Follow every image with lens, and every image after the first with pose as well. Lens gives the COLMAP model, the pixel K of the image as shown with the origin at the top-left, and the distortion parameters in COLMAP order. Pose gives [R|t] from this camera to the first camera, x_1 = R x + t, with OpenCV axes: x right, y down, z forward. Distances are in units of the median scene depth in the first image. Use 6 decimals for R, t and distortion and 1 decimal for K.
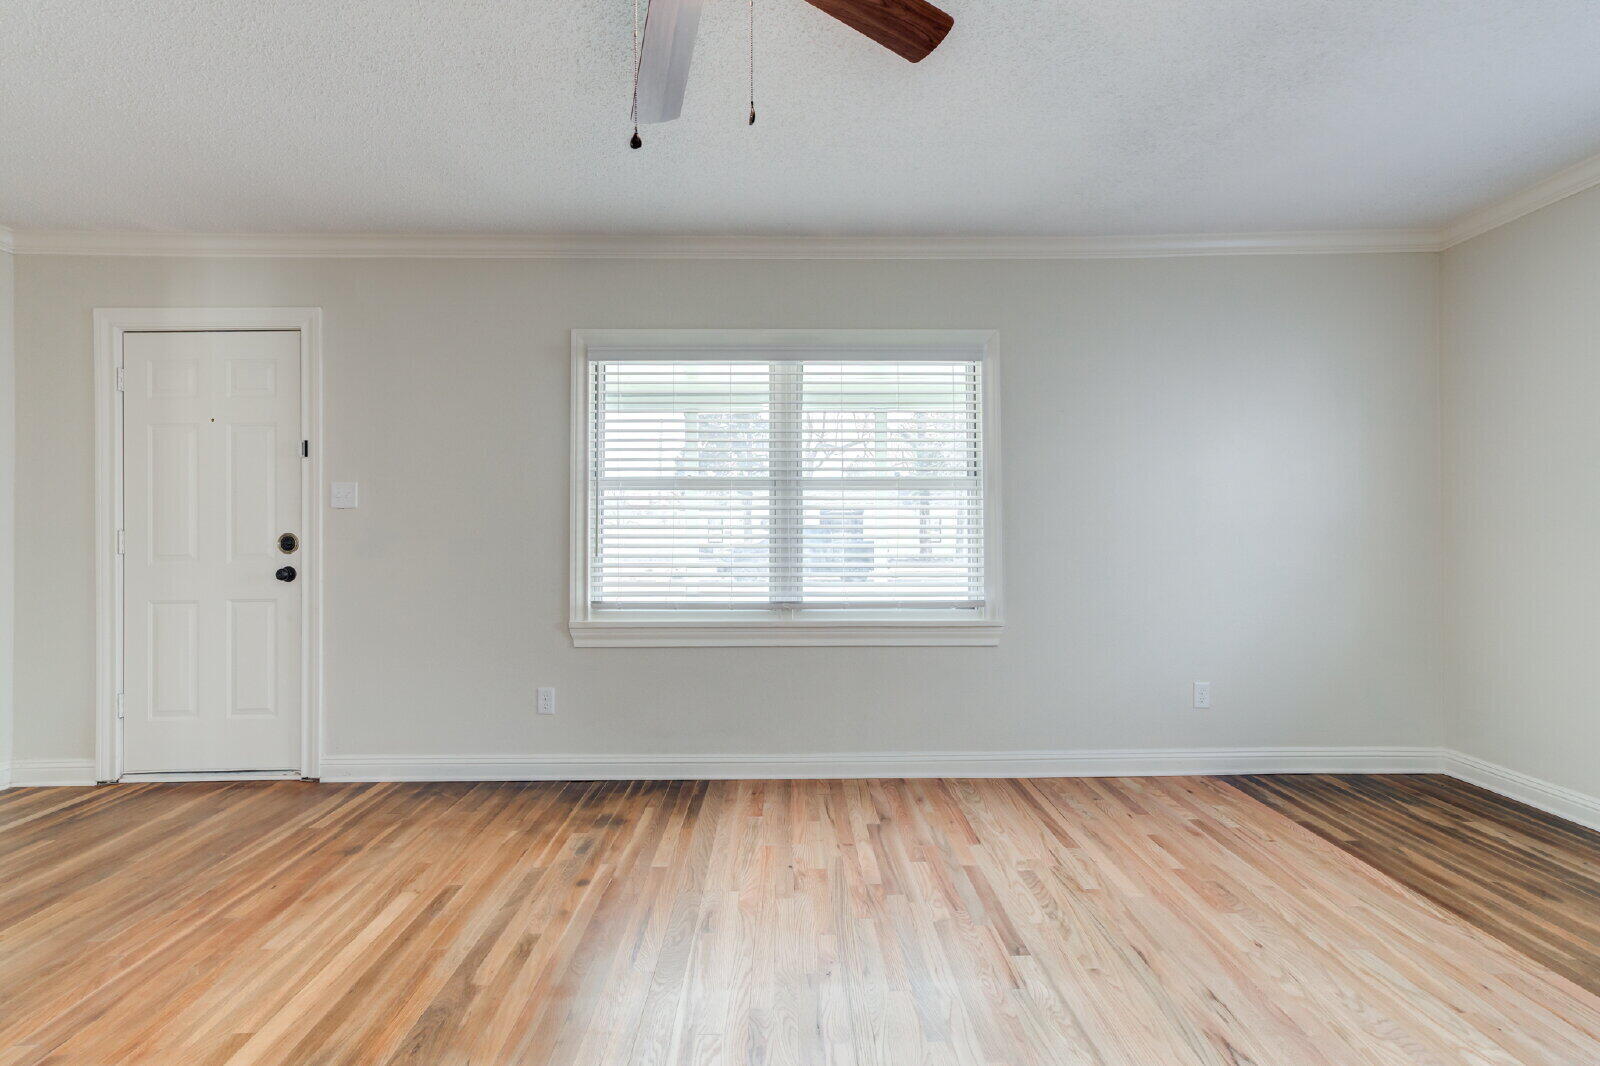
lens RADIAL K [[731.8, 0, 884.9], [0, 731.8, 526.2], [0, 0, 1]] dist [0.000139, 0.000714]
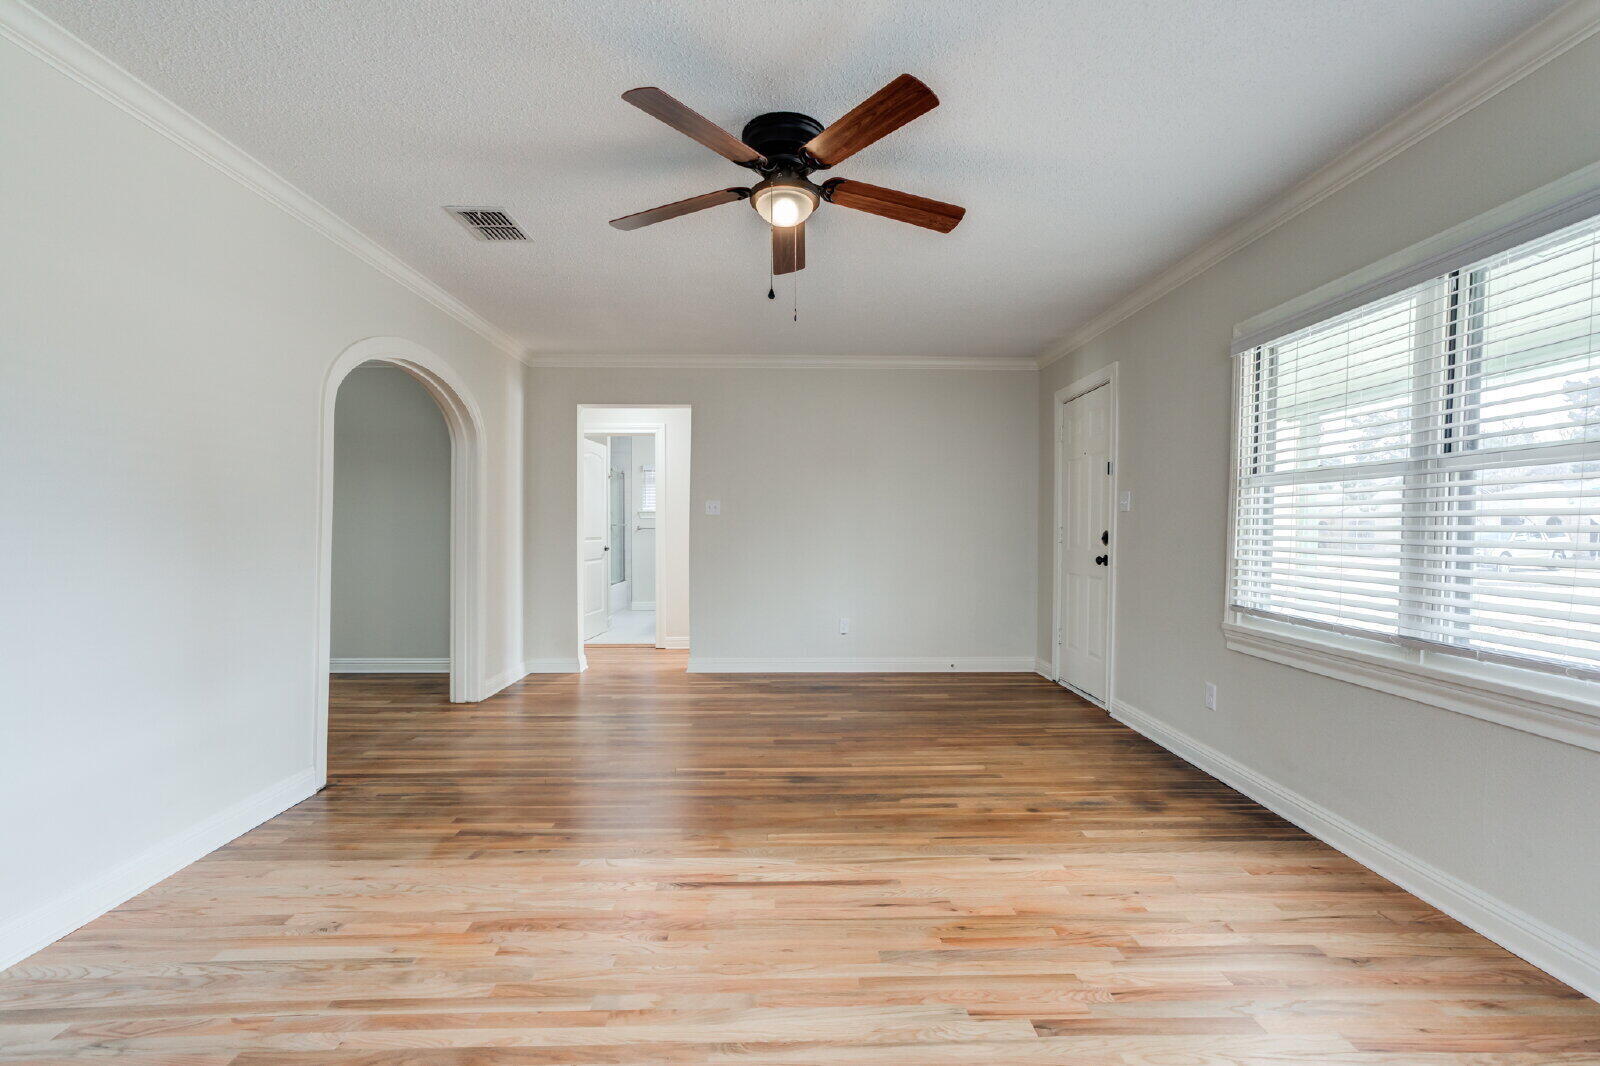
lens RADIAL K [[764.7, 0, 740.7], [0, 764.7, 540.4], [0, 0, 1]] dist [-0.015620, 0.018507]
pose [[-0.088491, 0.027937, -0.995685, 0.652693], [-0.003190, 0.999594, 0.028331, -0.007175], [0.996072, 0.005683, -0.088365, 0.434867]]
